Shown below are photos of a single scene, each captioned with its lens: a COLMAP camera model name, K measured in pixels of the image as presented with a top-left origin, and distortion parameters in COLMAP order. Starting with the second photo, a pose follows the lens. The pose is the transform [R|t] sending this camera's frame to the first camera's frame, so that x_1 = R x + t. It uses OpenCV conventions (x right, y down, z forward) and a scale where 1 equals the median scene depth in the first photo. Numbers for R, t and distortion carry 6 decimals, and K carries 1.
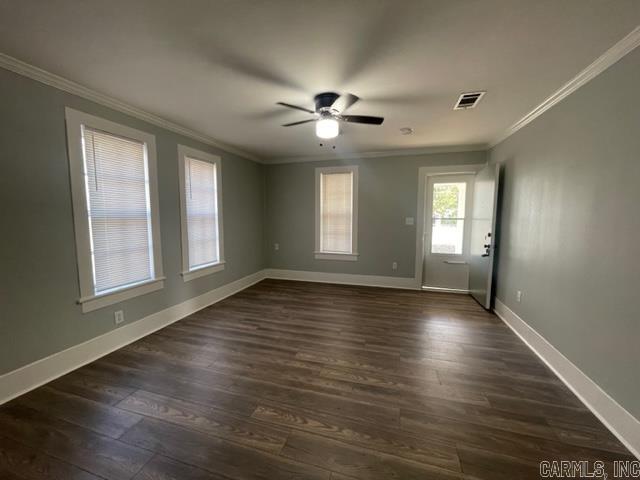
lens RADIAL K [[260.1, 0, 320.0], [0, 260.1, 240.0], [0, 0, 1]] dist [0.001133, 0.000289]
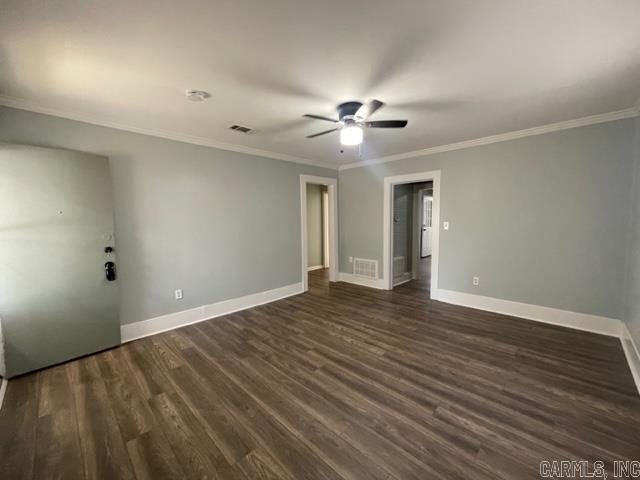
lens RADIAL K [[260.1, 0, 320.0], [0, 260.1, 240.0], [0, 0, 1]] dist [0.001133, 0.000289]
pose [[-0.890253, -0.026003, 0.454723, -0.323341], [0.051983, 0.986044, 0.158159, -0.184385], [-0.452489, 0.164439, -0.876478, 1.933979]]
